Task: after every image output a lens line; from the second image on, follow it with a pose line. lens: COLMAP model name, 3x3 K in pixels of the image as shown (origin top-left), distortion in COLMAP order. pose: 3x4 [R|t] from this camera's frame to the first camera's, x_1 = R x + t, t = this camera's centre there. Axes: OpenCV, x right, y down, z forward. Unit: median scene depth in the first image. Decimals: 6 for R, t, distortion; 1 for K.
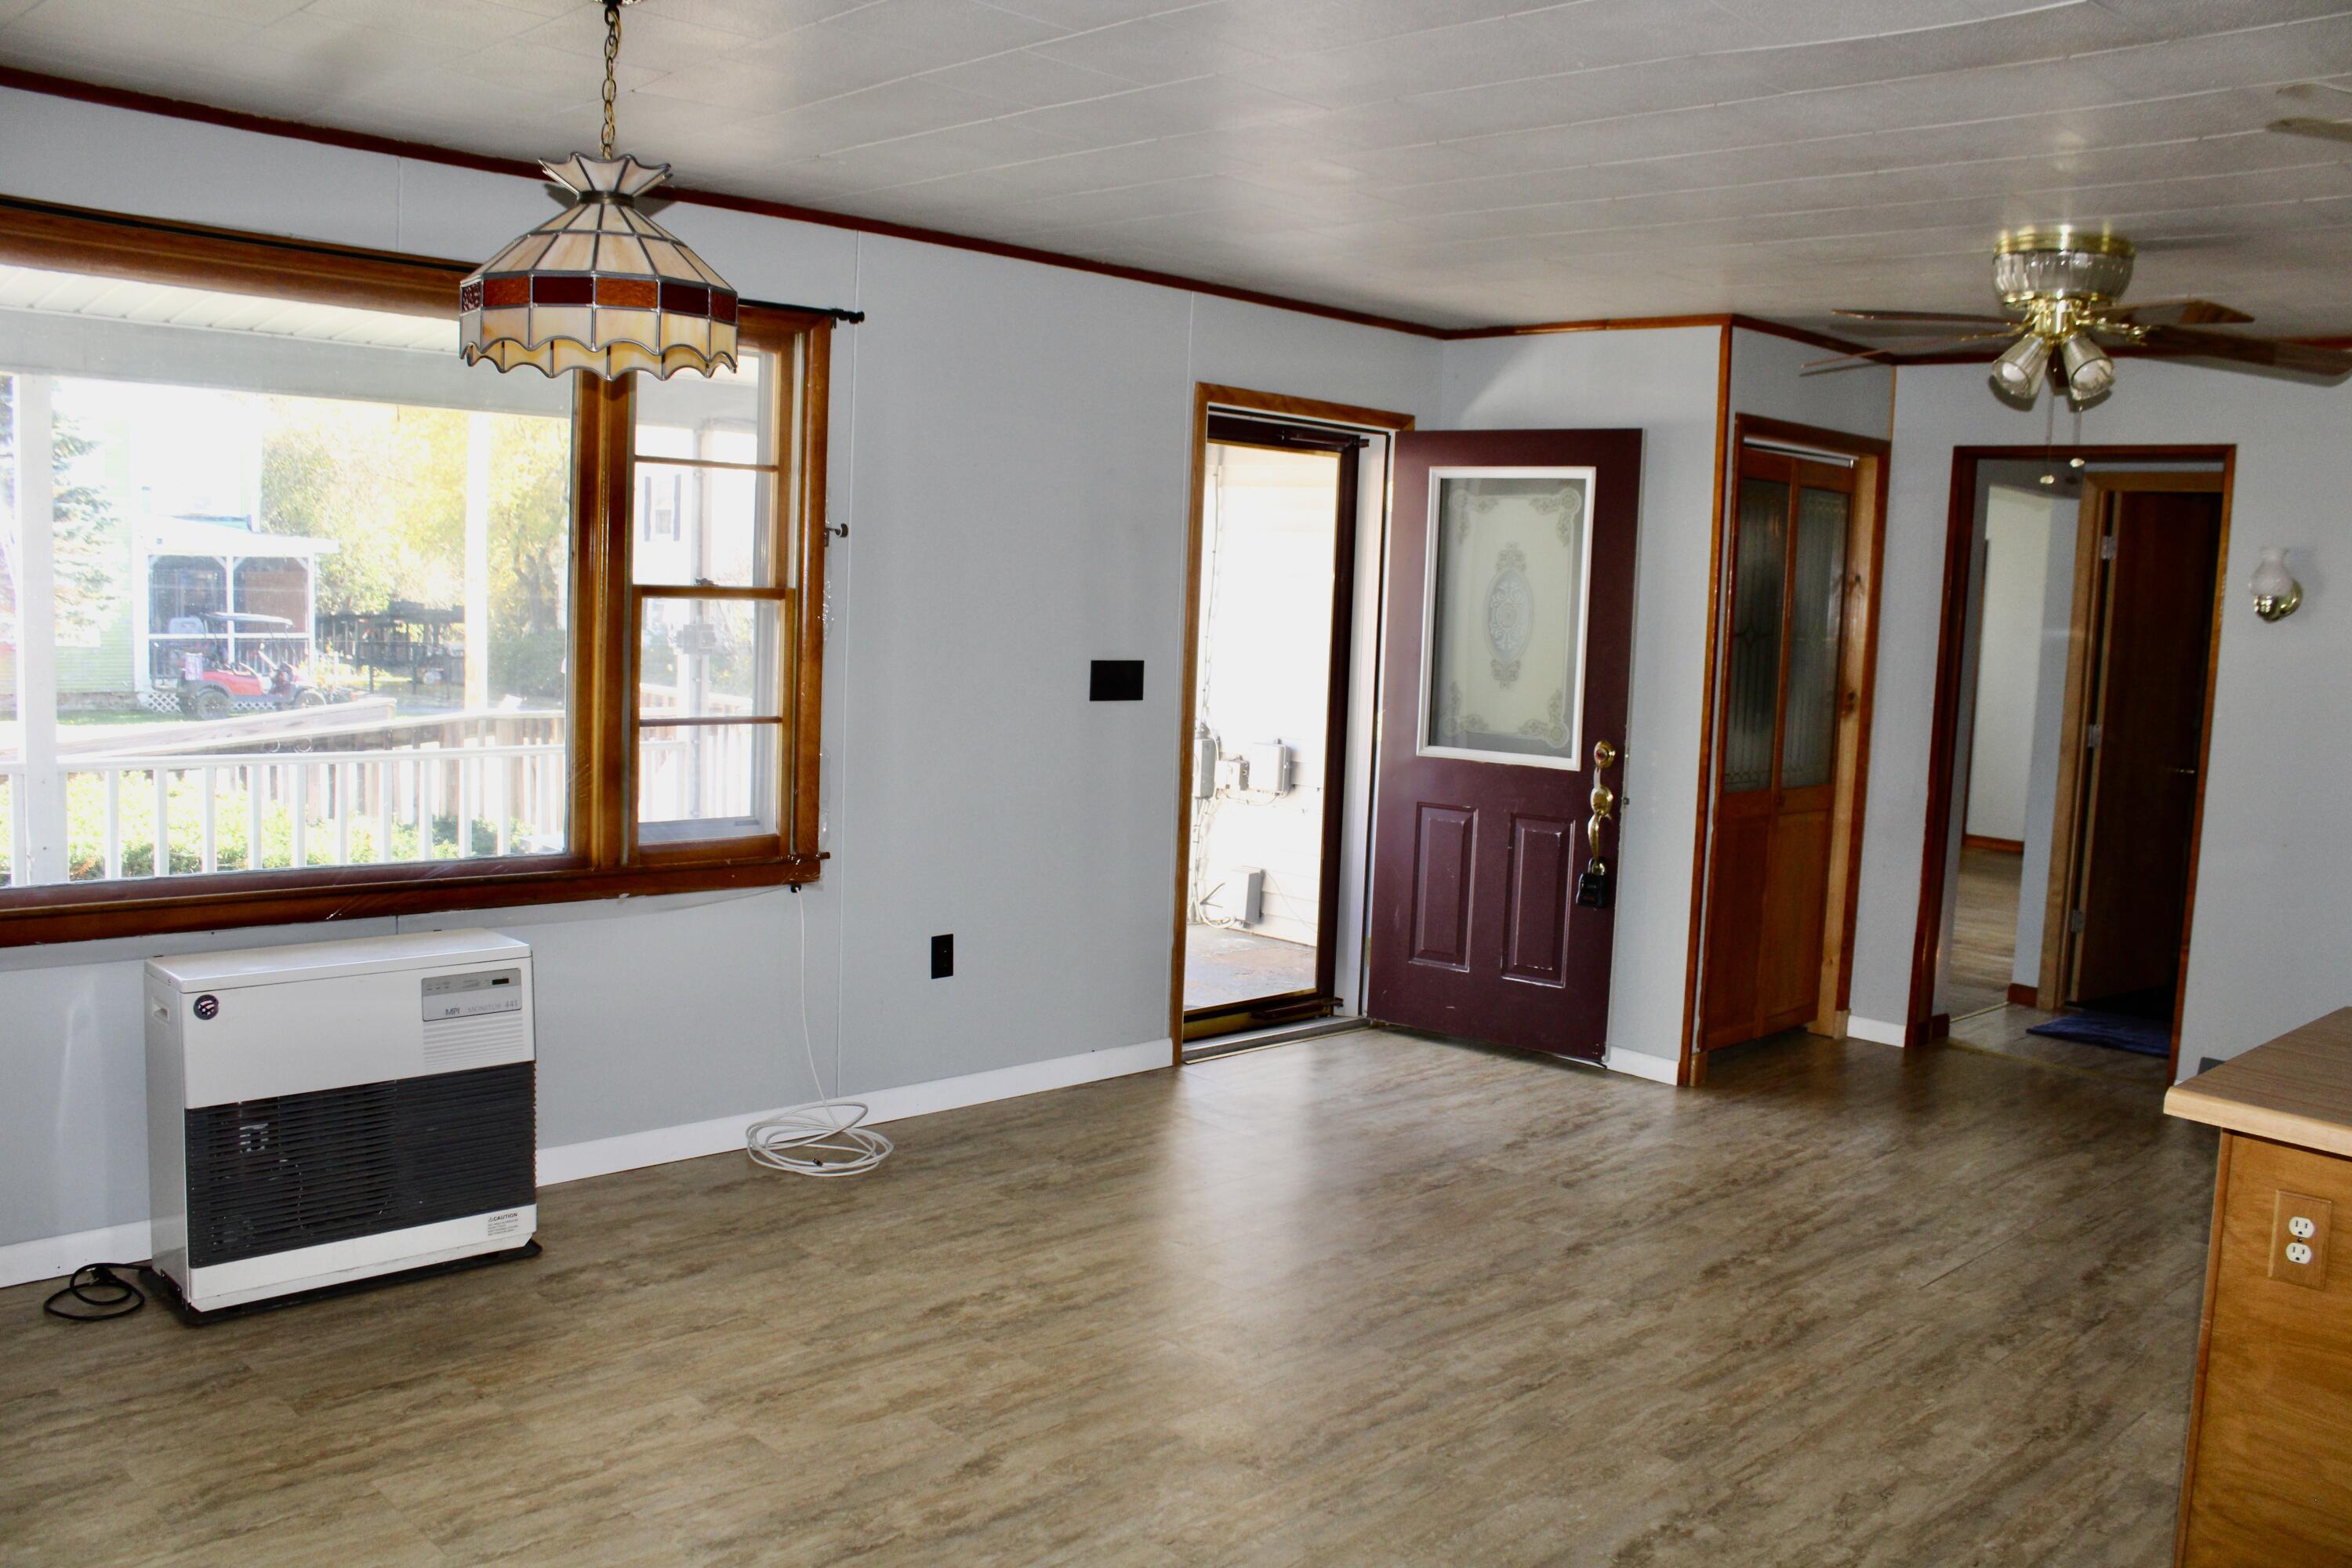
lens RADIAL K [[1967.6, 0, 1183.7], [0, 1967.6, 780.0], [0, 0, 1]] dist [-0.161106, 0.143200]
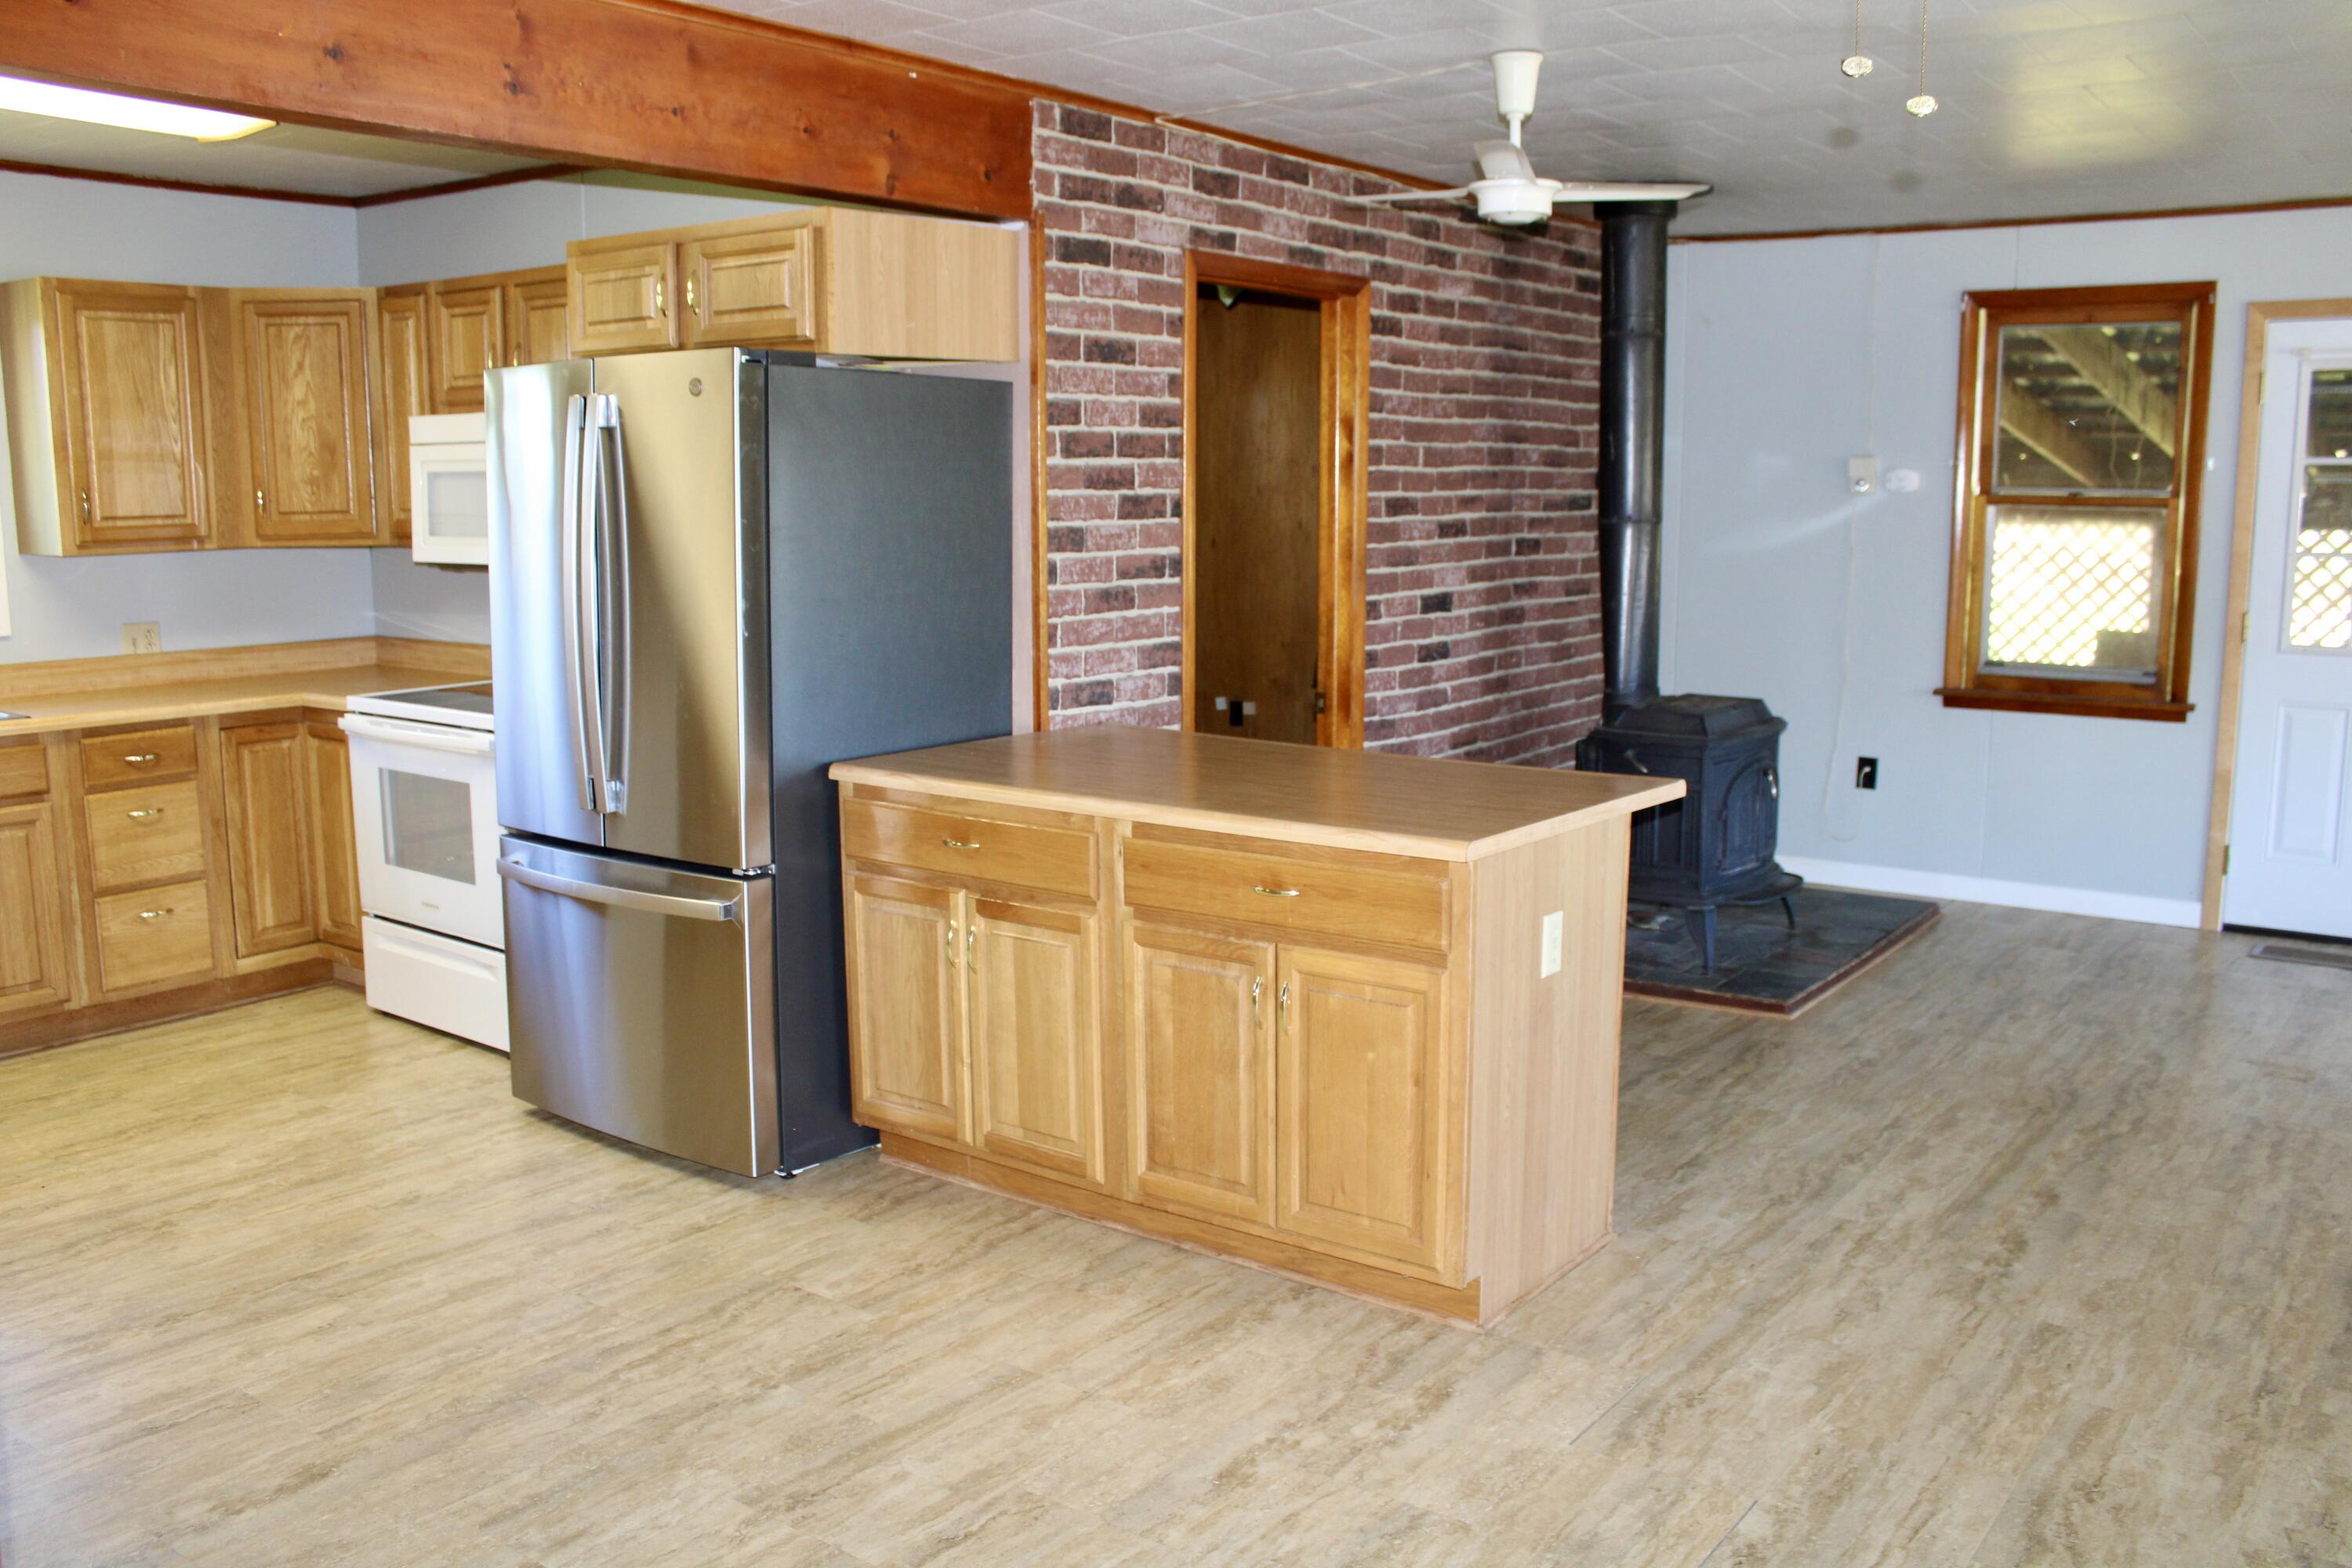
lens RADIAL K [[1954.6, 0, 1188.0], [0, 1954.6, 778.7], [0, 0, 1]] dist [-0.160431, 0.139947]
pose [[-0.987009, -0.018423, -0.159603, 0.833587], [-0.057882, 0.967471, 0.246272, -0.134208], [0.149874, 0.252311, -0.955969, 1.741400]]
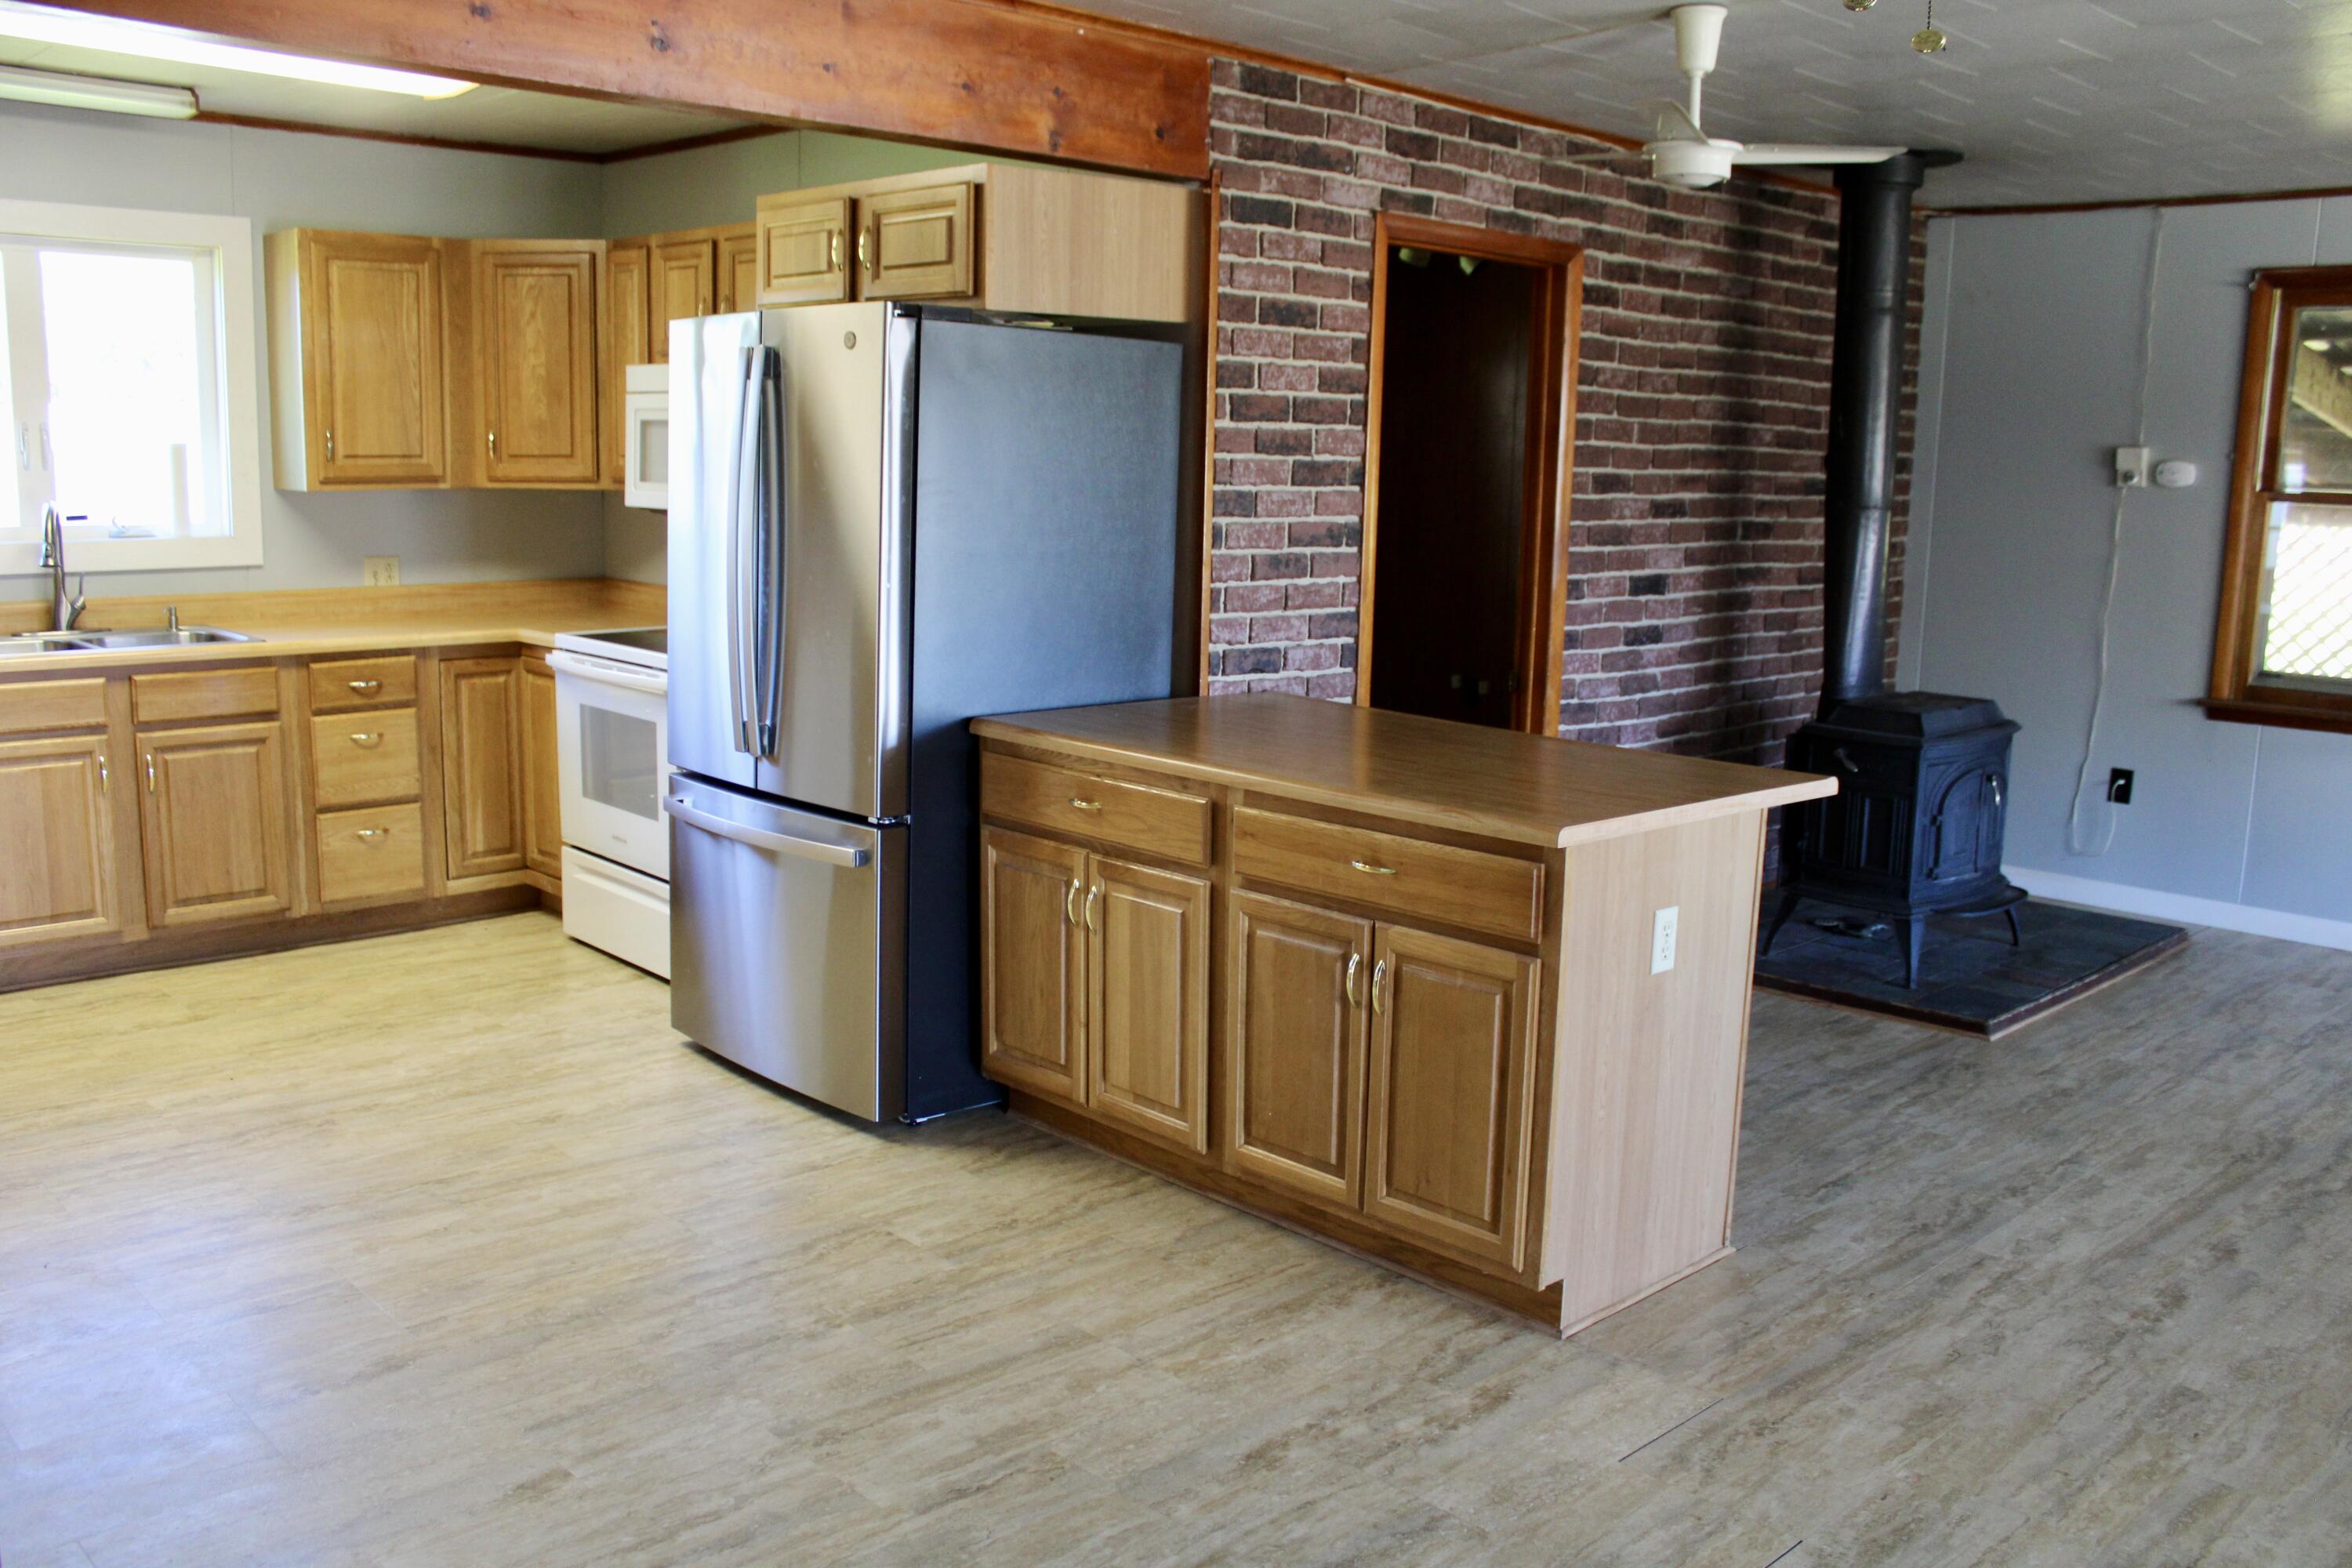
lens RADIAL K [[1967.6, 0, 1183.7], [0, 1967.6, 780.0], [0, 0, 1]] dist [-0.161106, 0.143200]
pose [[-0.997681, -0.068057, -0.000951, 0.731037], [-0.065803, 0.960878, 0.269042, -0.134376], [-0.017396, 0.268481, -0.963128, 1.740998]]
